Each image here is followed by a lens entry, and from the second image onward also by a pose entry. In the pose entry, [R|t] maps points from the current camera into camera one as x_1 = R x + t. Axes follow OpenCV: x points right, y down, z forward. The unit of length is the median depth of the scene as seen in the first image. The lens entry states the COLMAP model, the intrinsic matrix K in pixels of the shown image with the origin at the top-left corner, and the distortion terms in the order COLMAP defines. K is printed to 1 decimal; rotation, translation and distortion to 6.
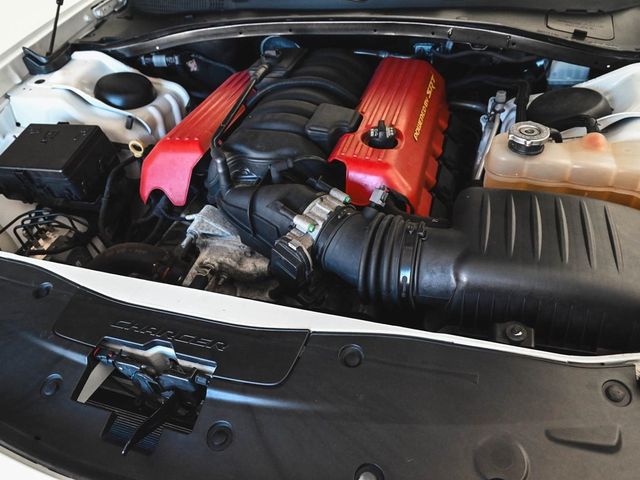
lens RADIAL K [[453.1, 0, 320.0], [0, 453.1, 240.0], [0, 0, 1]] dist [-0.009827, -0.007151]
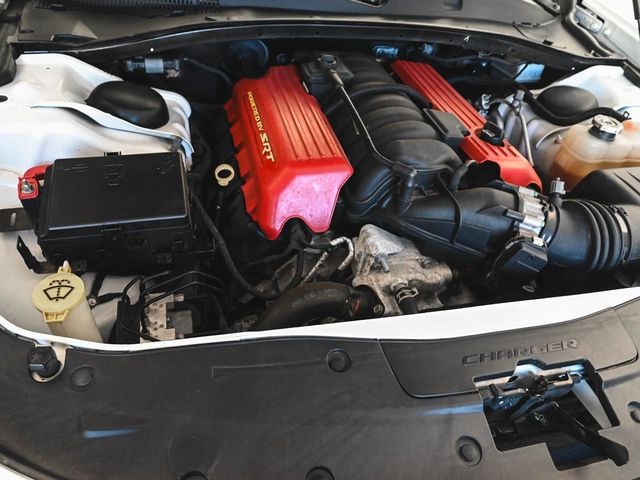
lens RADIAL K [[453.1, 0, 320.0], [0, 453.1, 240.0], [0, 0, 1]] dist [-0.009827, -0.007151]
pose [[0.851553, -0.198206, 0.485358, -0.608434], [0.191687, 0.979390, 0.063644, -0.095920], [-0.487969, 0.038841, 0.871996, 0.182047]]
